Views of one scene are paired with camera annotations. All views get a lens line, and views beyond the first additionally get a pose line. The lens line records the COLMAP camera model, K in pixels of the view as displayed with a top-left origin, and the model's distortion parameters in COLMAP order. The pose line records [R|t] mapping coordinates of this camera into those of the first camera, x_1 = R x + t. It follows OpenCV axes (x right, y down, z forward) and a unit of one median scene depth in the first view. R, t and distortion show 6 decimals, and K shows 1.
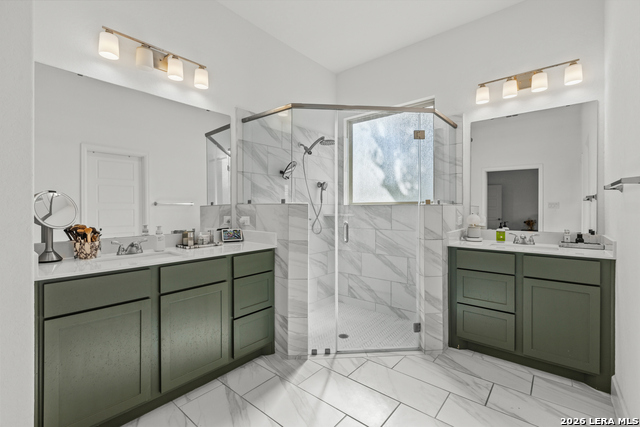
lens RADIAL K [[285.9, 0, 316.3], [0, 285.9, 210.1], [0, 0, 1]] dist [0.002767, -0.001082]
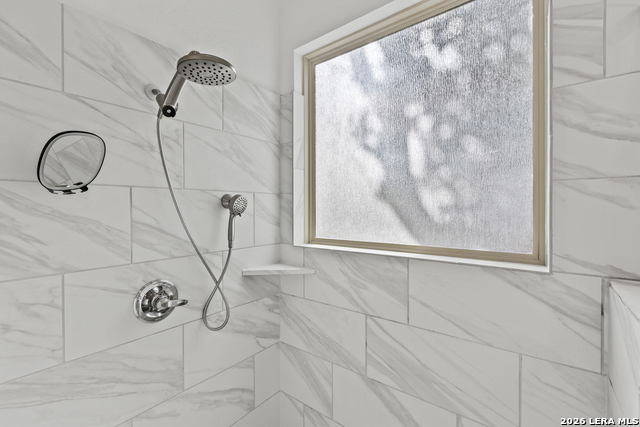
lens RADIAL K [[285.9, 0, 316.3], [0, 285.9, 210.7], [0, 0, 1]] dist [0.002767, -0.001082]
pose [[0.999417, -0.004060, 0.033891, 0.130008], [0.003929, 0.999985, 0.003923, -0.081478], [-0.033907, -0.003788, 0.999418, 0.628210]]
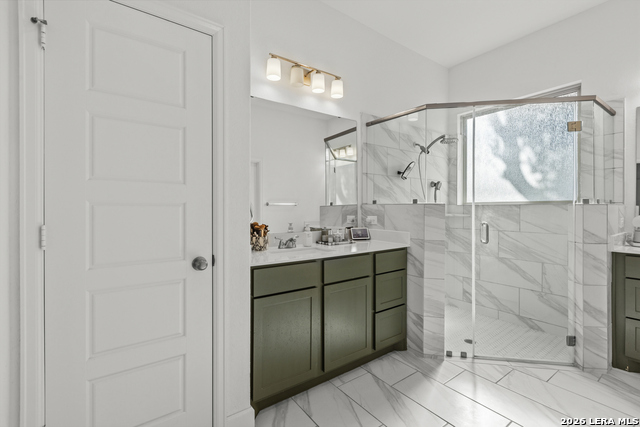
lens RADIAL K [[285.9, 0, 313.8], [0, 285.9, 210.5], [0, 0, 1]] dist [0.002767, -0.001082]
pose [[0.969345, 0.002061, -0.245697, -0.150991], [-0.002009, 0.999998, 0.000462, 0.001321], [0.245697, 0.000046, 0.969347, -0.050761]]
